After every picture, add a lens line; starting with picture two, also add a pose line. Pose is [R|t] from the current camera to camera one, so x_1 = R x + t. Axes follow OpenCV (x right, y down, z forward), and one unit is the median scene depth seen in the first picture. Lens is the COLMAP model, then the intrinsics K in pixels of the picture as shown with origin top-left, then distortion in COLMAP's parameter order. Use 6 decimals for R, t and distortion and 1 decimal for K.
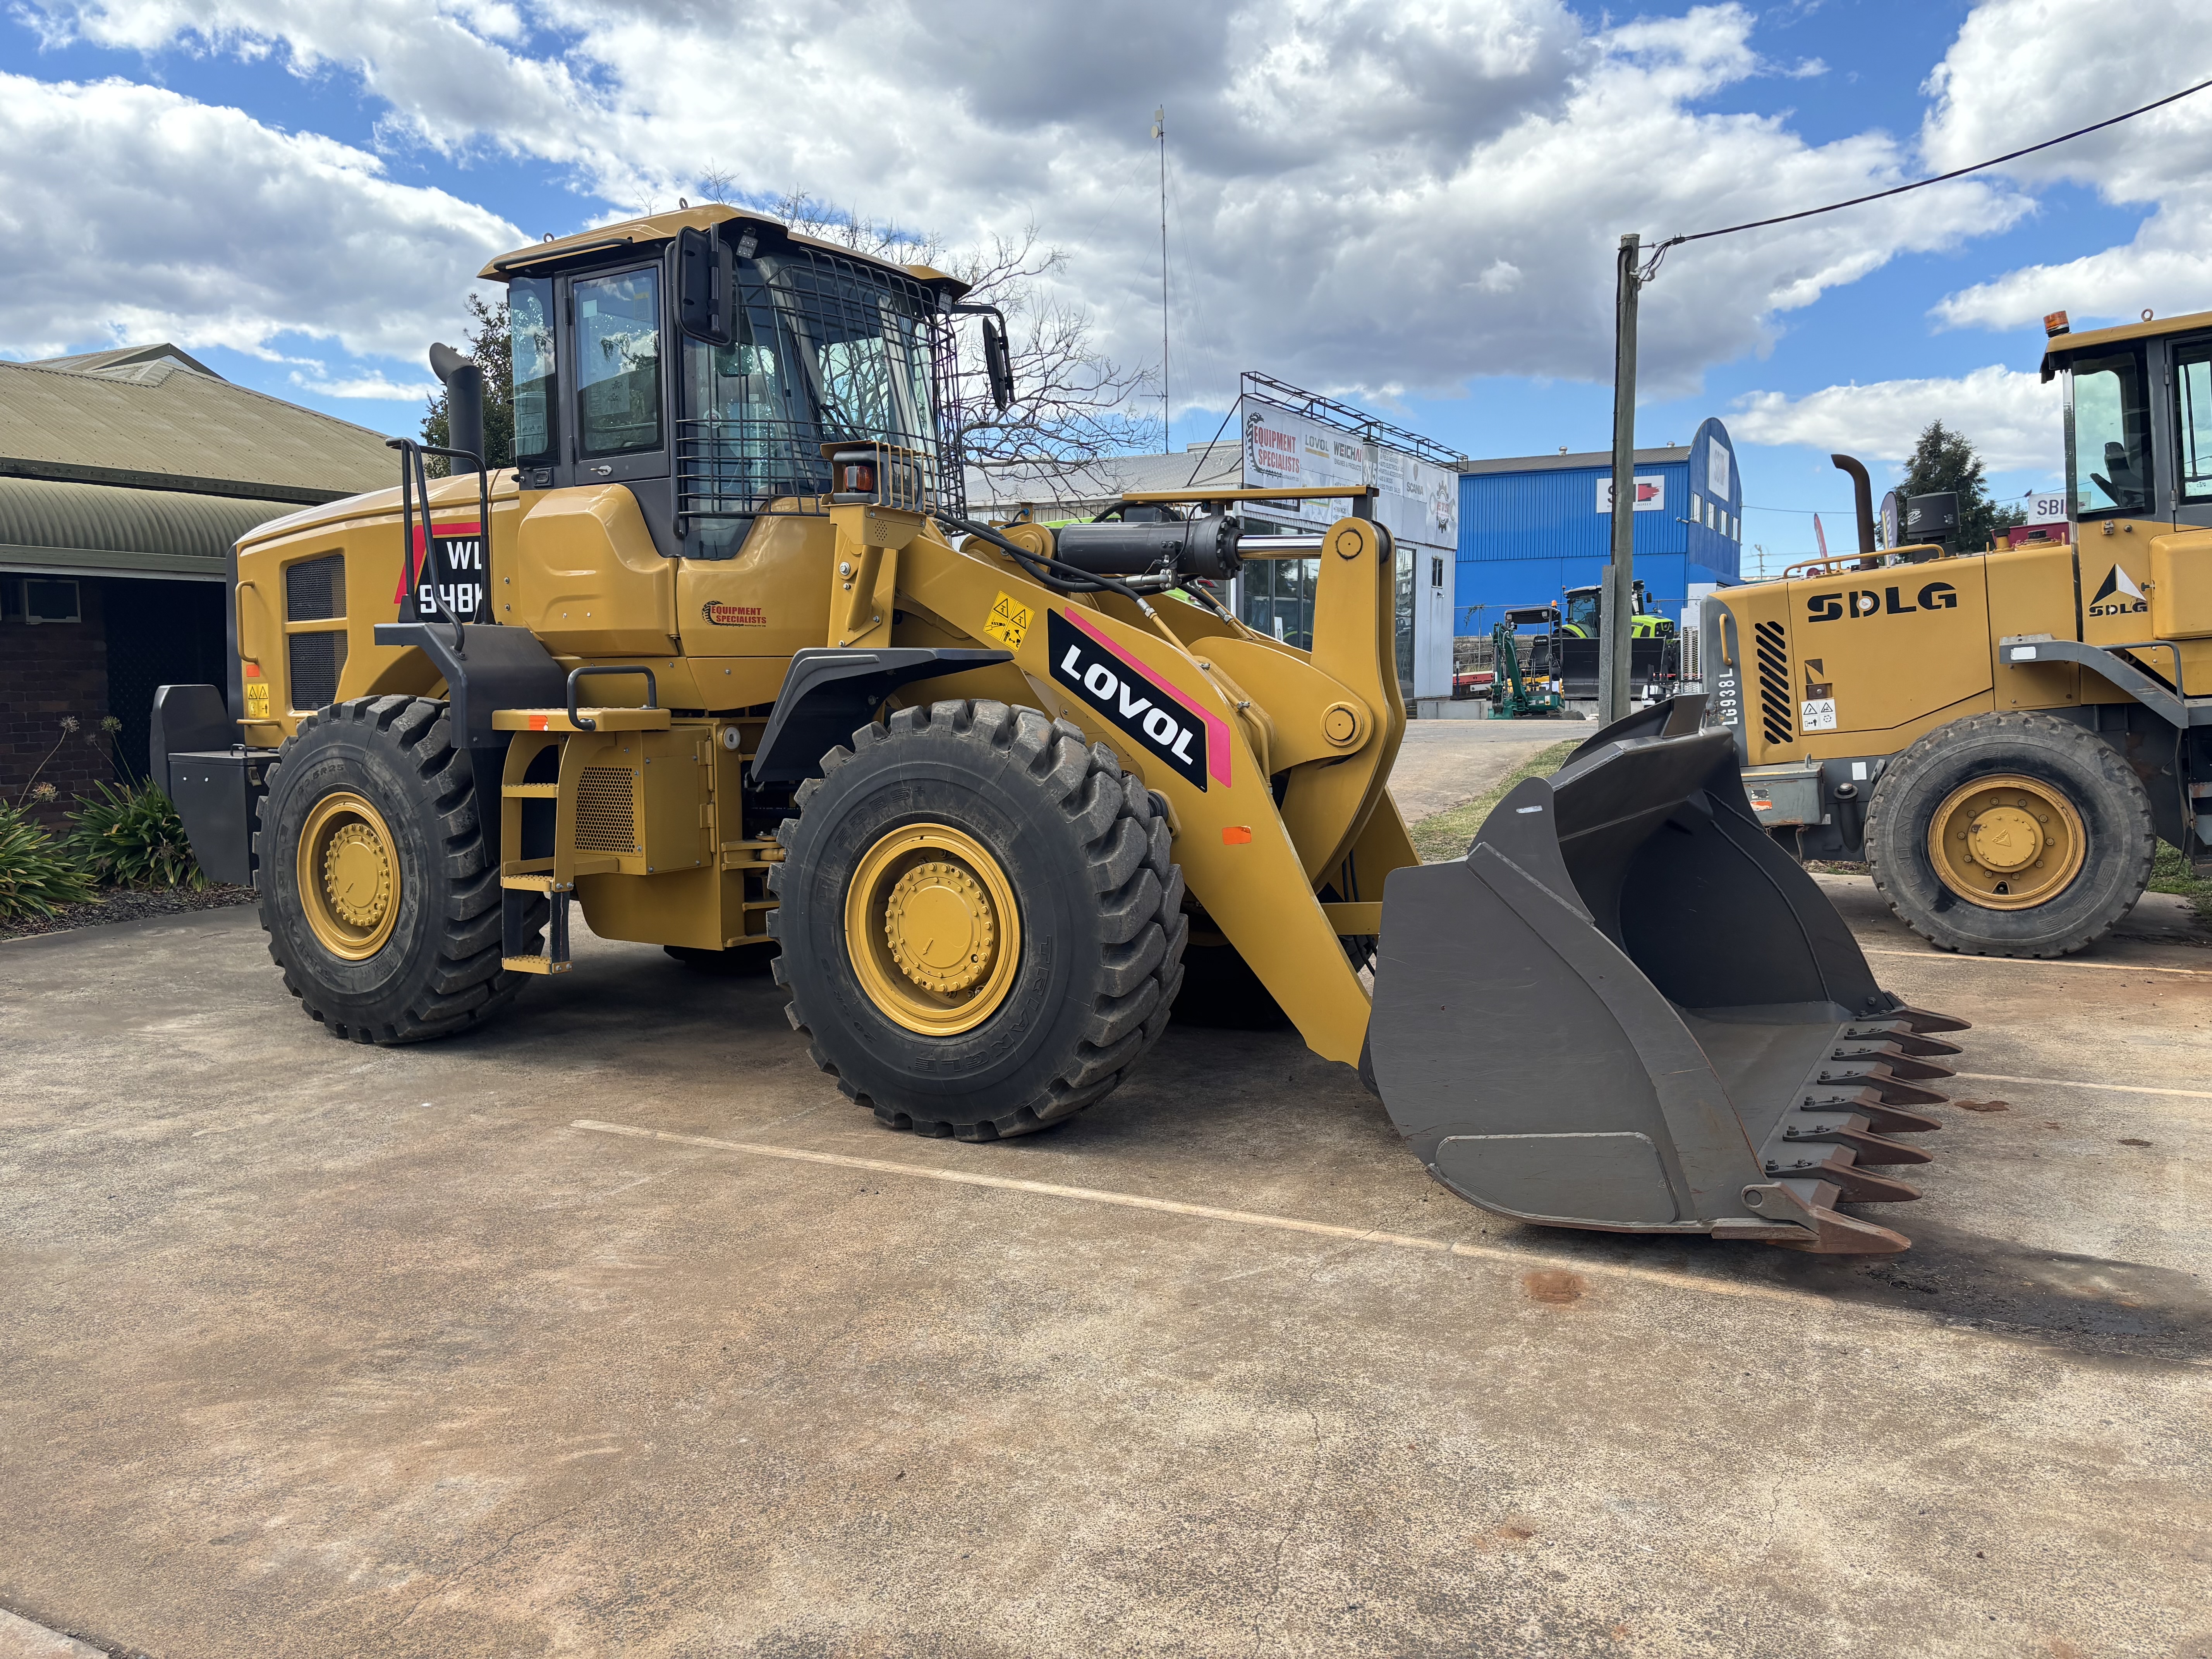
lens RADIAL K [[1665.2, 0, 1126.7], [0, 1665.2, 797.3], [0, 0, 1]] dist [0.054103, -0.056898]
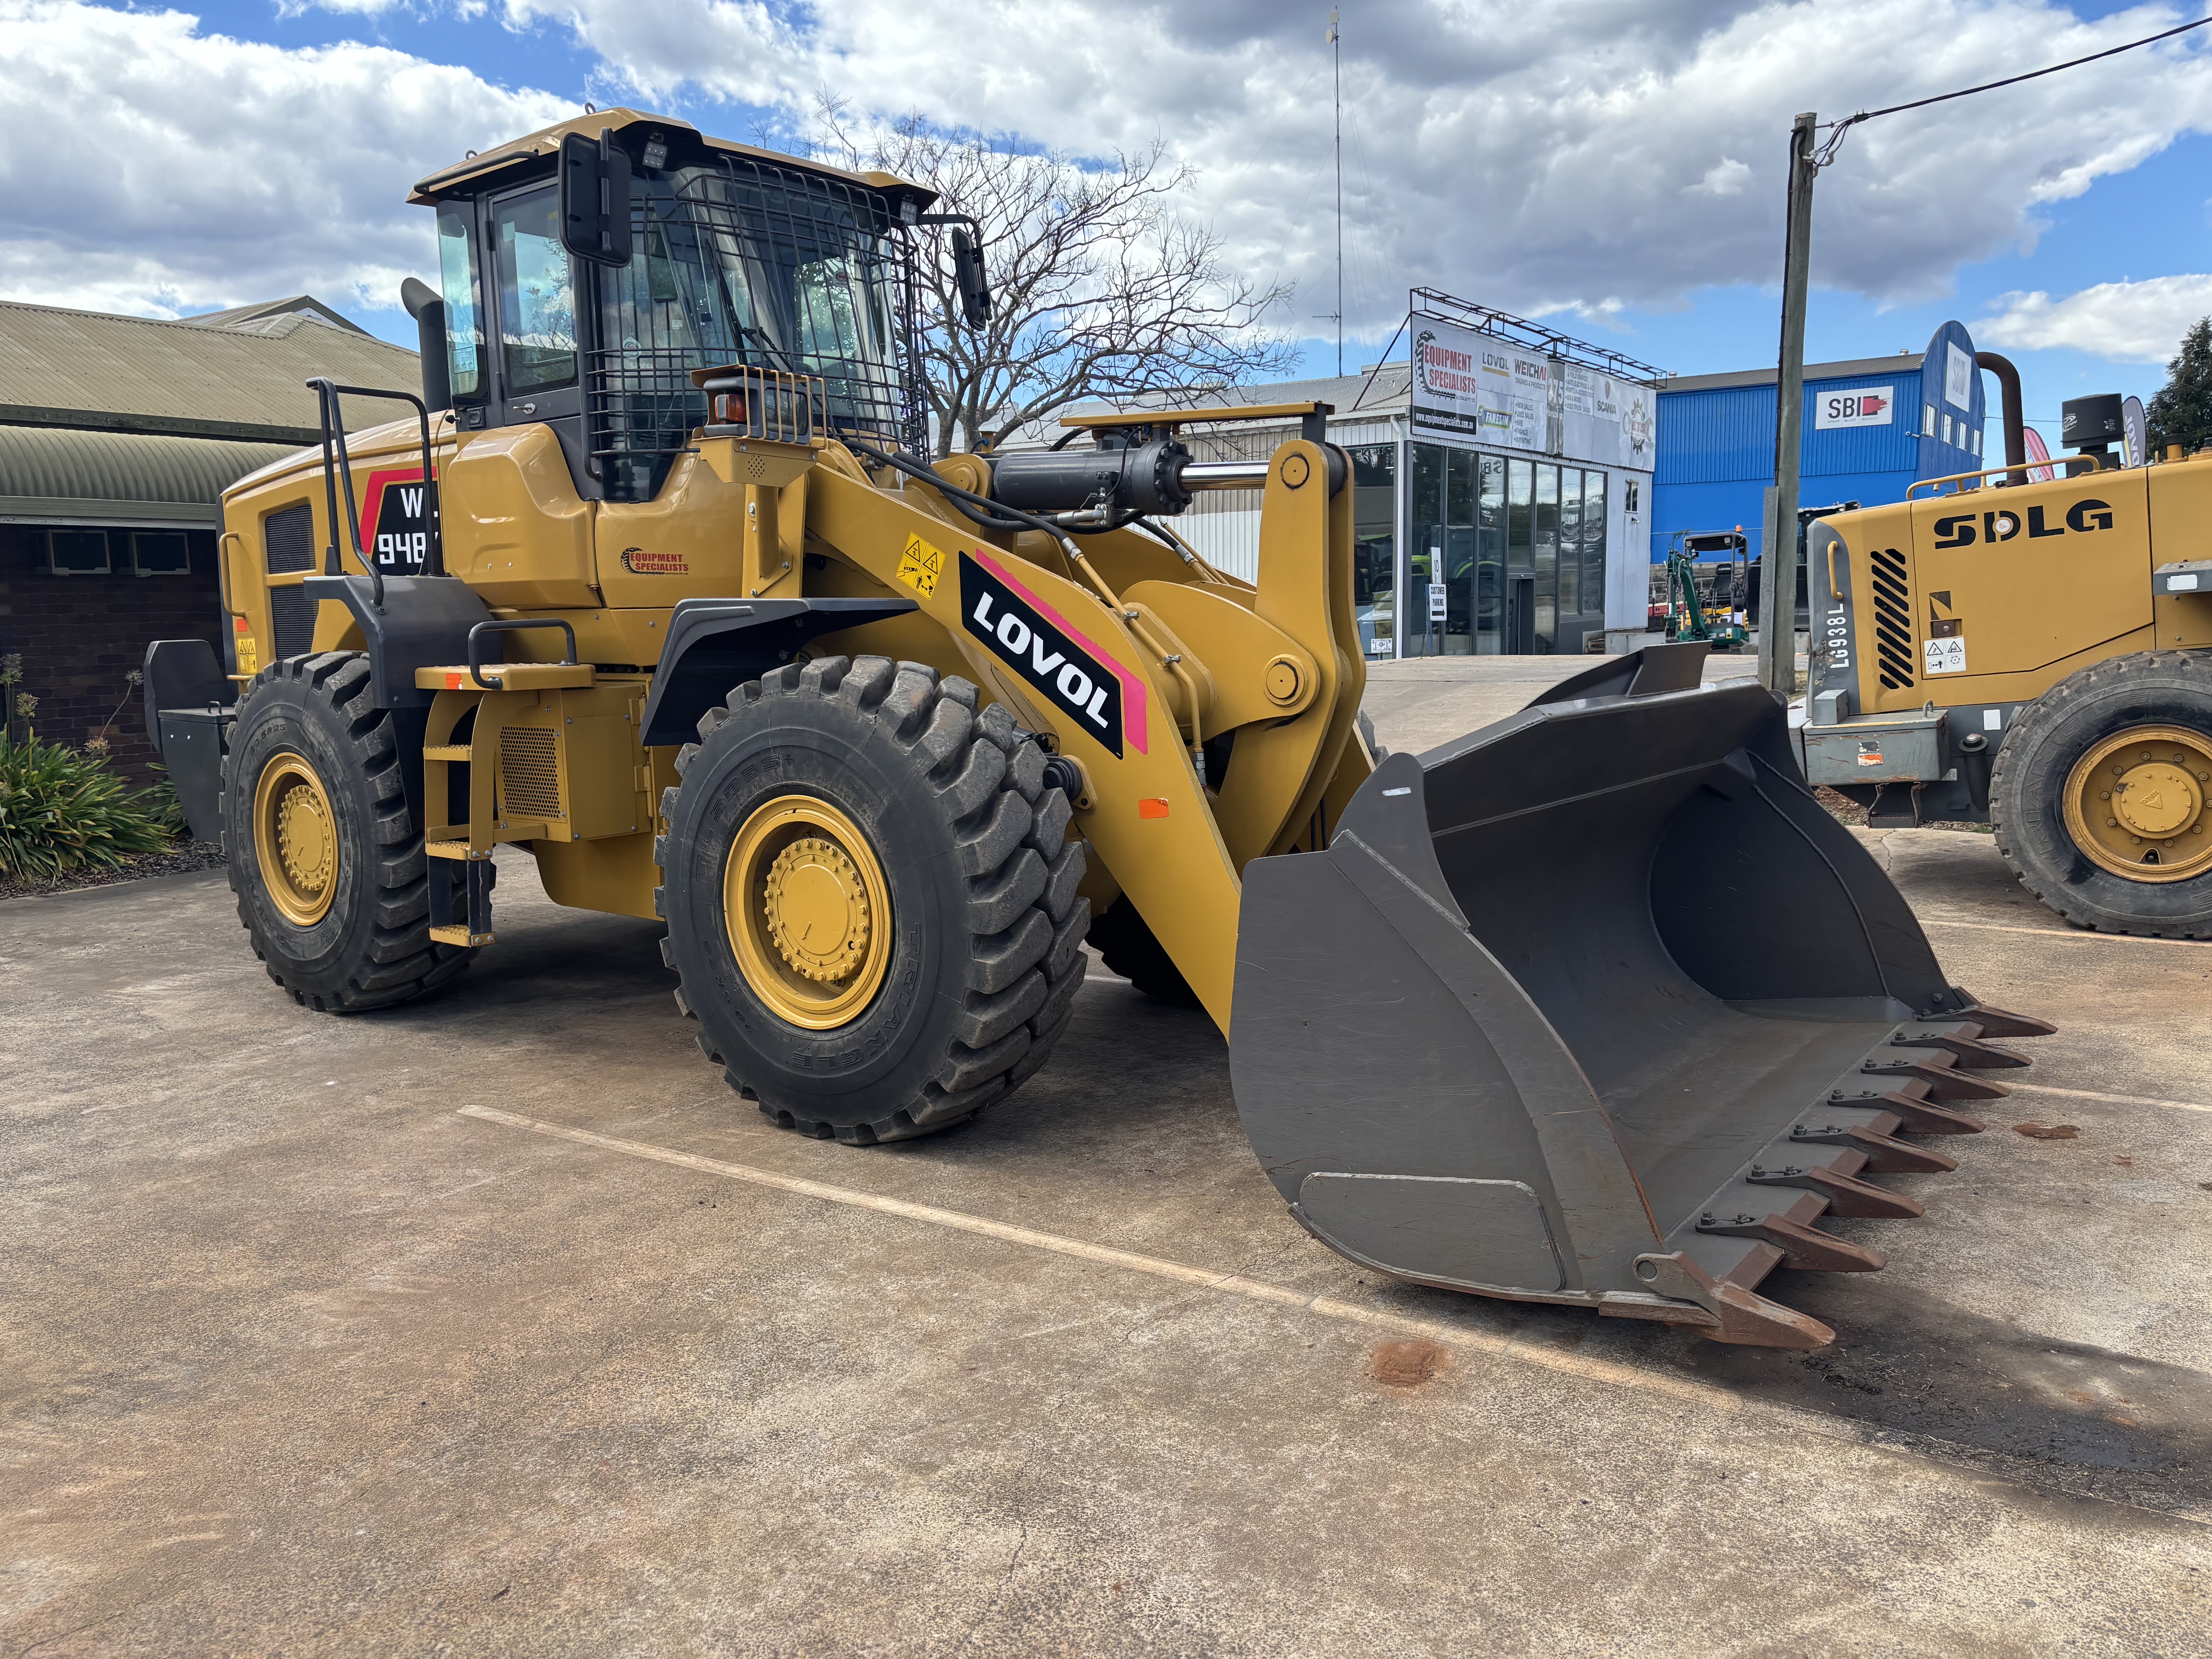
lens RADIAL K [[1665.2, 0, 1118.9], [0, 1665.2, 822.2], [0, 0, 1]] dist [0.054103, -0.056898]
pose [[0.992223, 0.004494, -0.124395, 0.096763], [0.002137, 0.998586, 0.053116, -0.010104], [0.124457, -0.052968, 0.990810, 0.074981]]
